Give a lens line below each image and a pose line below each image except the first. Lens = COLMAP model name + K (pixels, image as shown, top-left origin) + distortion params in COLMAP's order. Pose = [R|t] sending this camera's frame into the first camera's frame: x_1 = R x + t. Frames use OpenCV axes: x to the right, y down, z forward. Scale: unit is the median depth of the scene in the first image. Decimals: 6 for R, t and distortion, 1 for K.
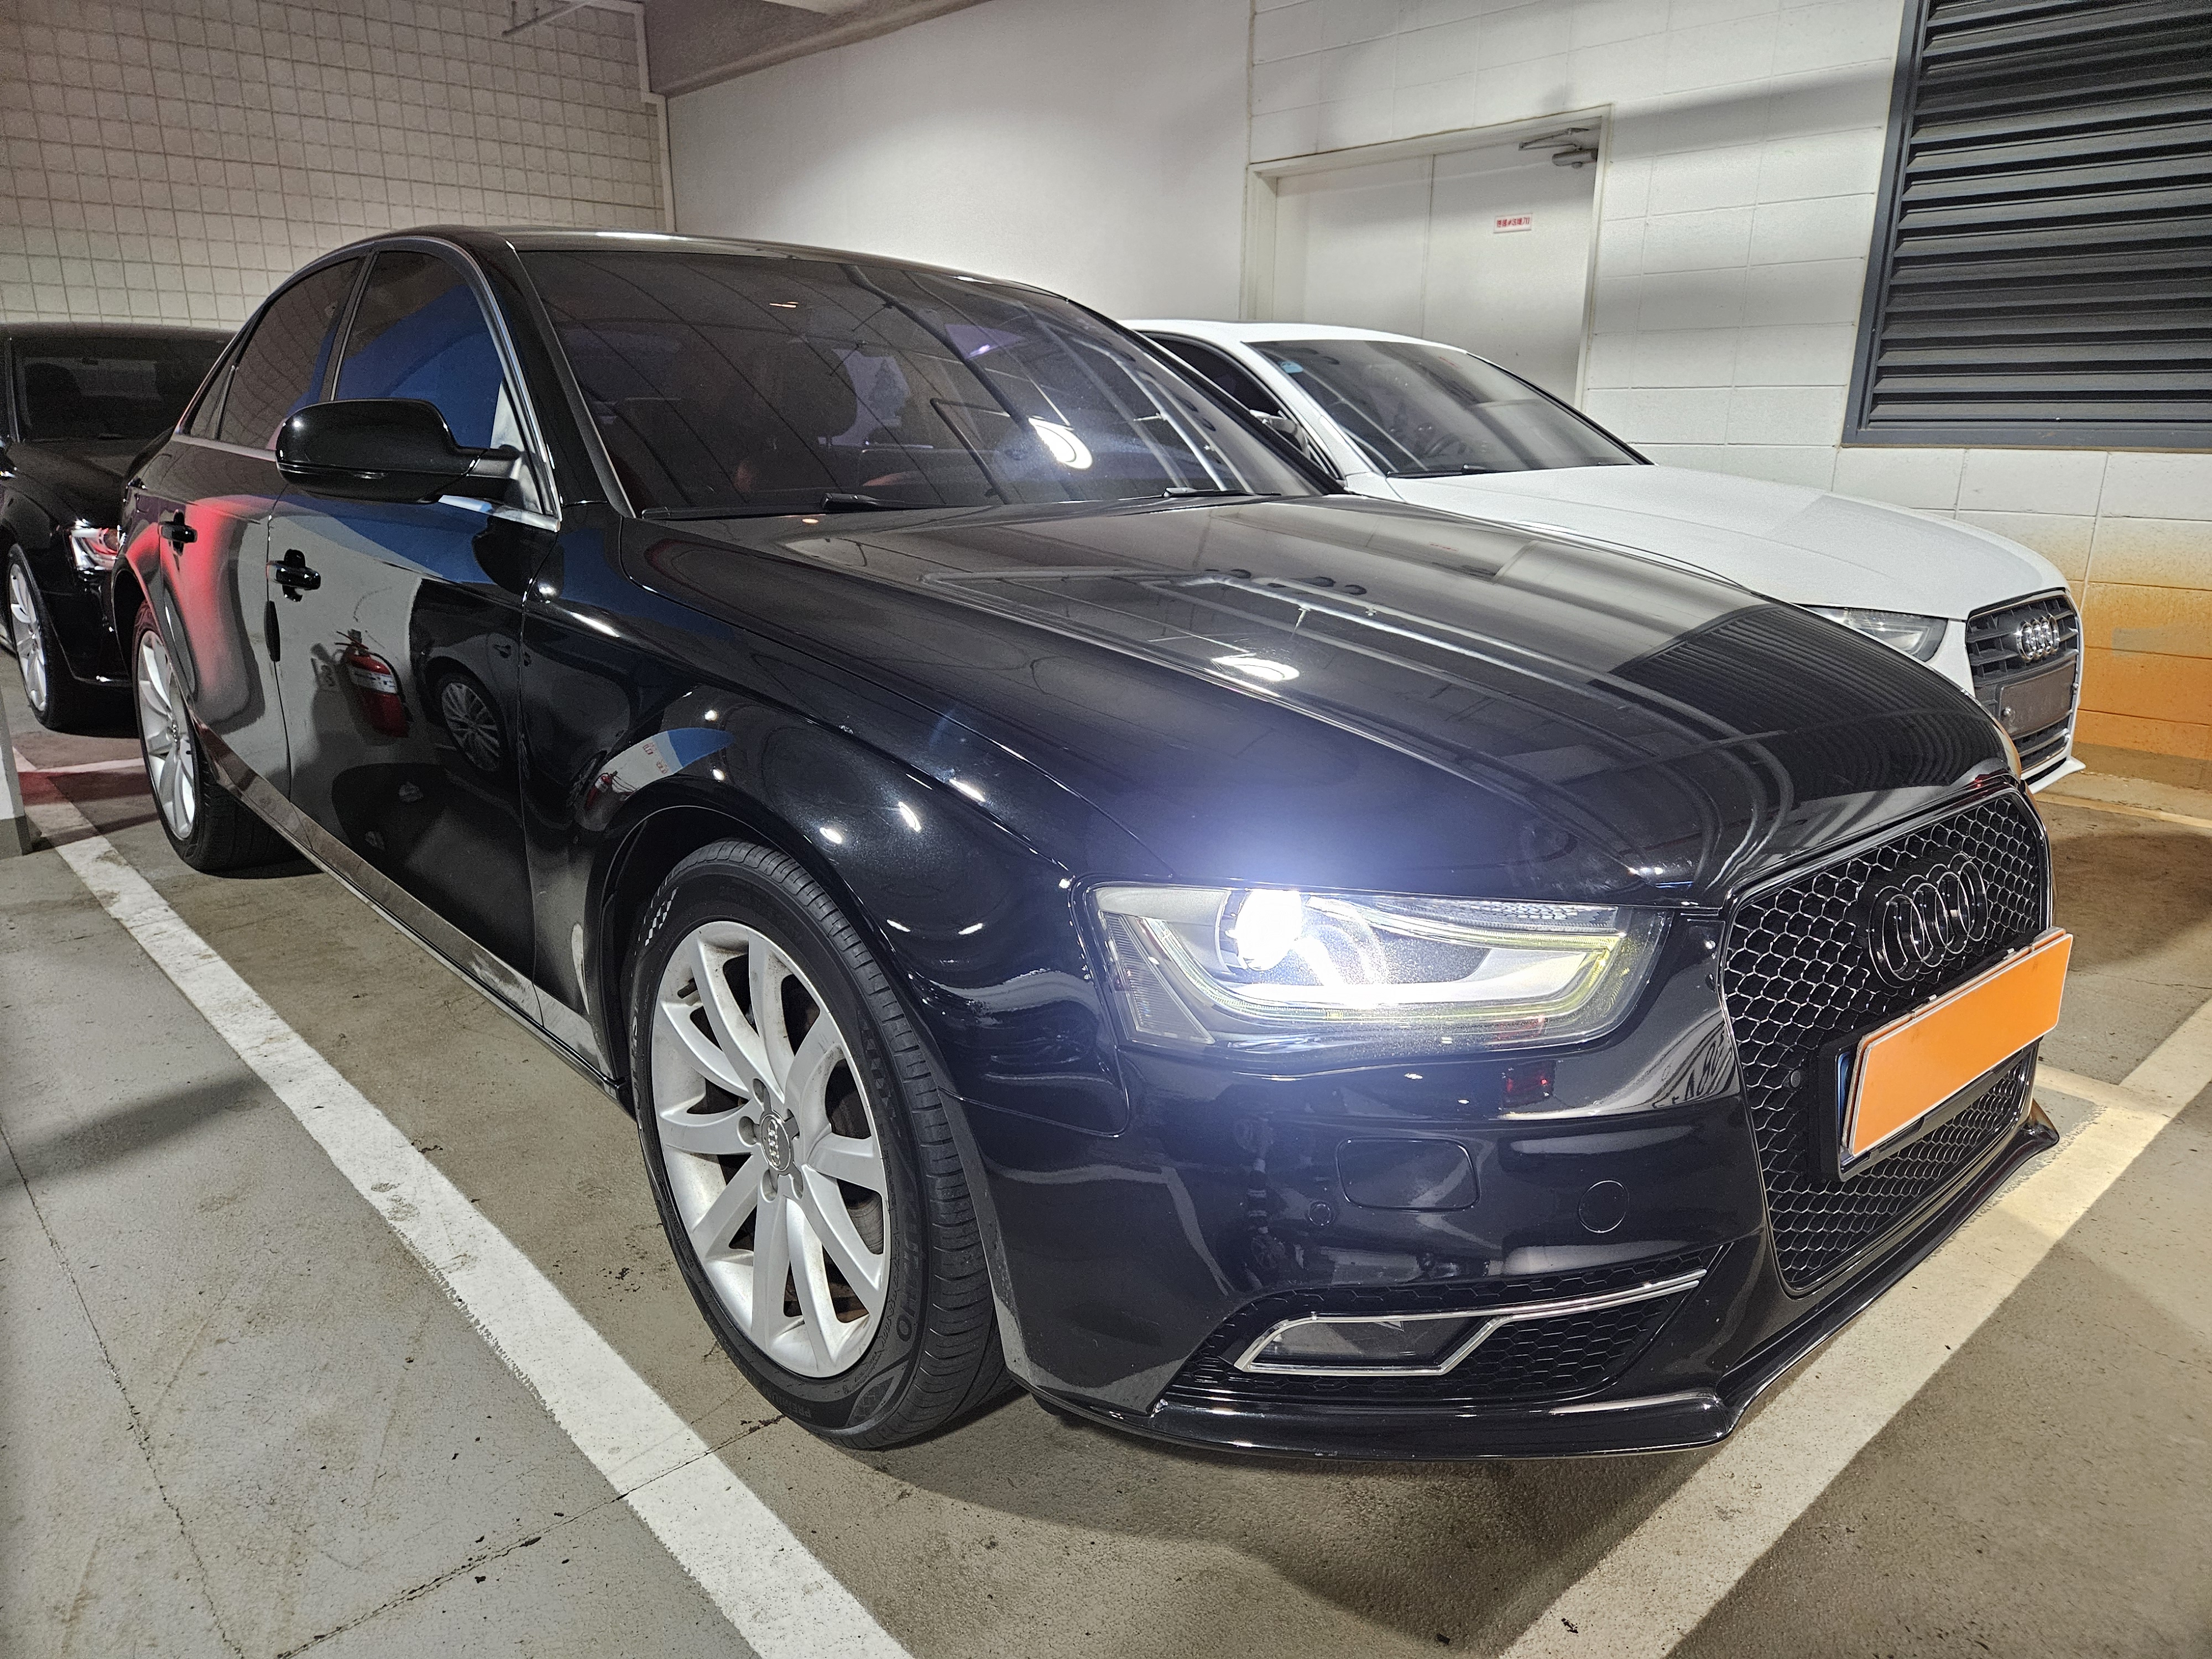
lens RADIAL K [[1500.6, 0, 1111.2], [0, 1500.6, 844.6], [0, 0, 1]] dist [0.047027, -0.044367]
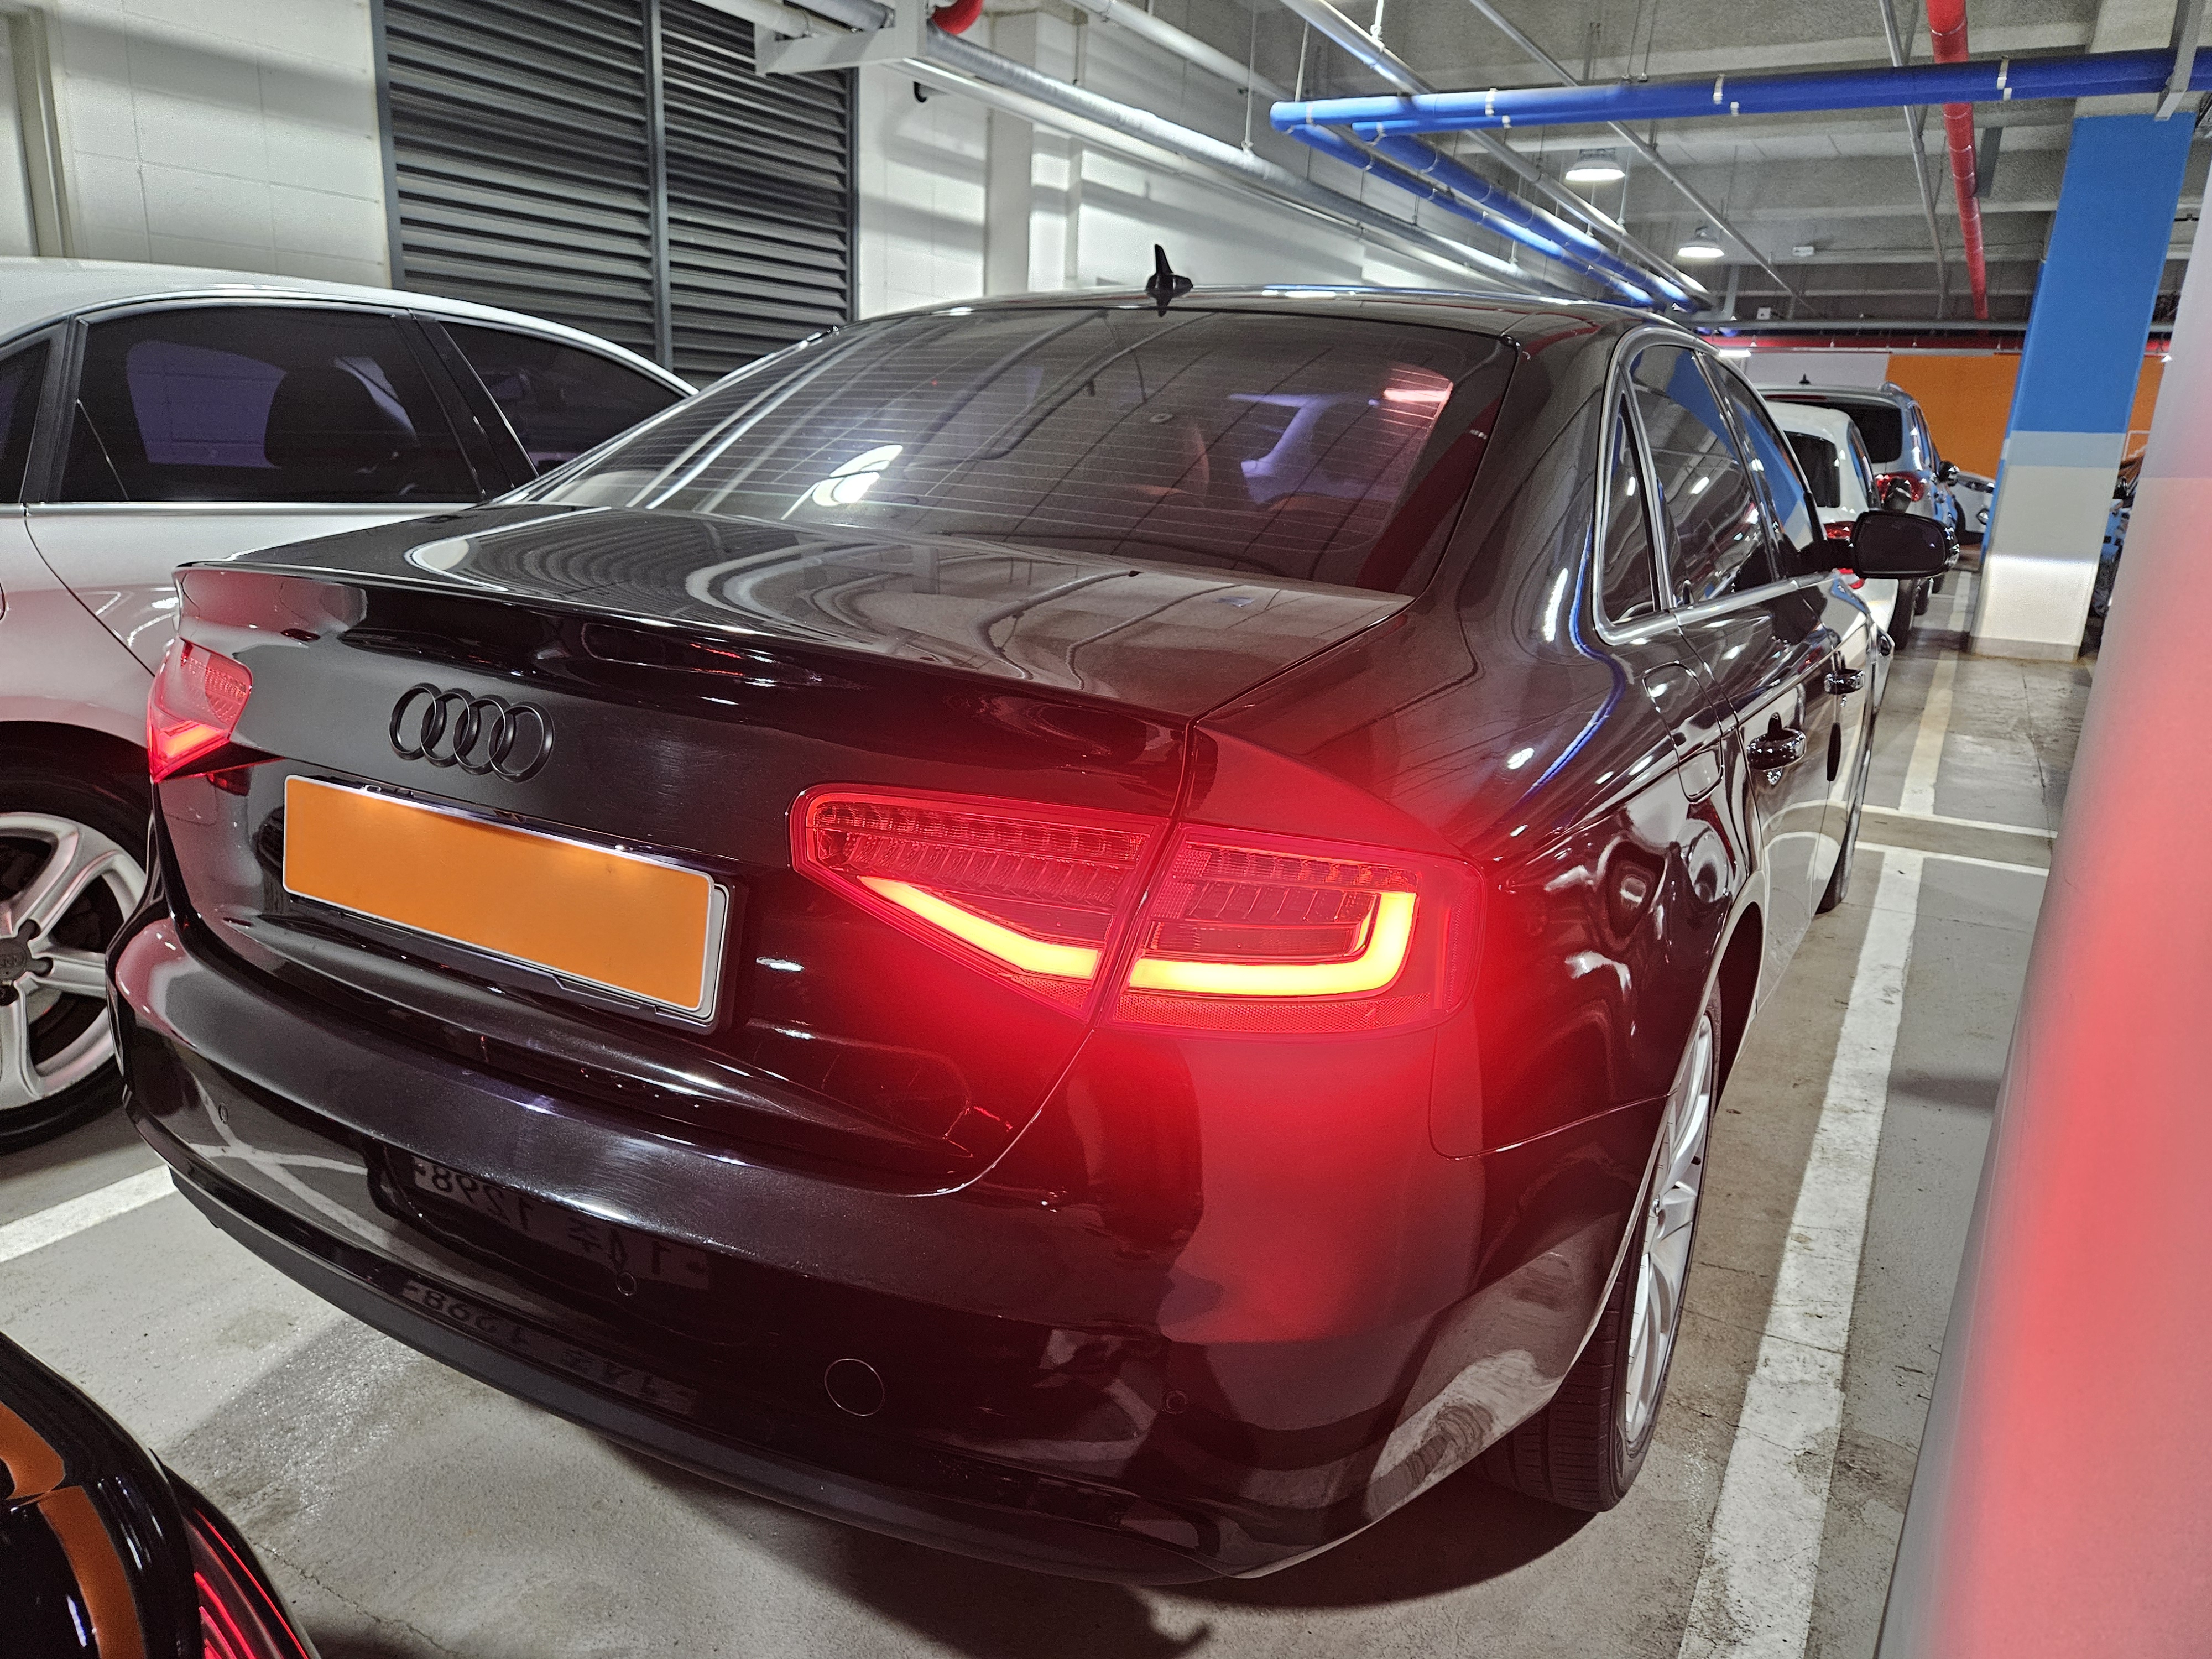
lens RADIAL K [[1500.6, 0, 1111.2], [0, 1500.6, 844.6], [0, 0, 1]] dist [0.047027, -0.044367]
pose [[-0.312148, -0.279757, 0.907910, -1.197069], [0.213940, 0.910415, 0.354083, -0.487969], [-0.925632, 0.304764, -0.224333, 1.519212]]
